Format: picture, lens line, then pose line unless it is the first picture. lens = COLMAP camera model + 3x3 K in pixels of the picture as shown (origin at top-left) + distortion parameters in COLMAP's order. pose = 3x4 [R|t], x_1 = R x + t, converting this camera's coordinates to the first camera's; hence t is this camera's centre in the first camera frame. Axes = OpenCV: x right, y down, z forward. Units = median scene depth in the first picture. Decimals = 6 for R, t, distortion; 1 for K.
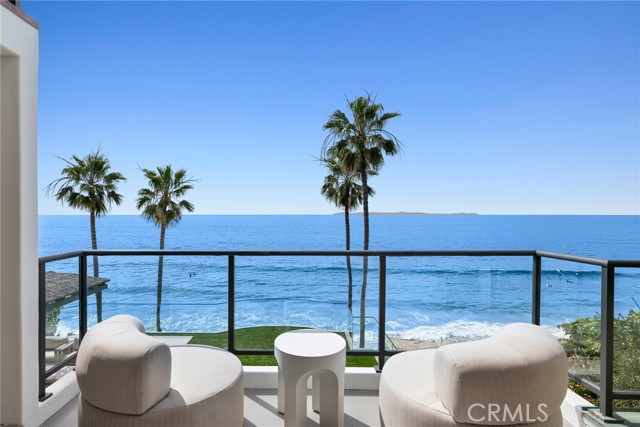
lens RADIAL K [[340.4, 0, 298.3], [0, 340.4, 216.0], [0, 0, 1]] dist [-0.000880, -0.000457]
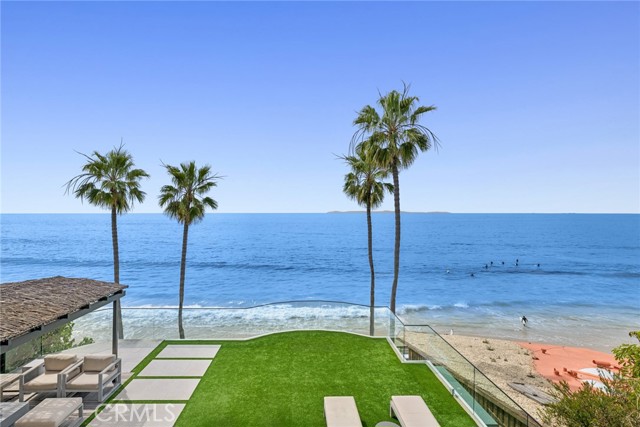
lens RADIAL K [[290.4, 0, 303.1], [0, 290.4, 210.2], [0, 0, 1]] dist [-0.012880, -0.000376]
pose [[0.999845, 0.001126, 0.017568, -0.077484], [-0.000894, 0.999912, -0.013250, 0.001858], [-0.017581, 0.013232, 0.999758, 0.162864]]
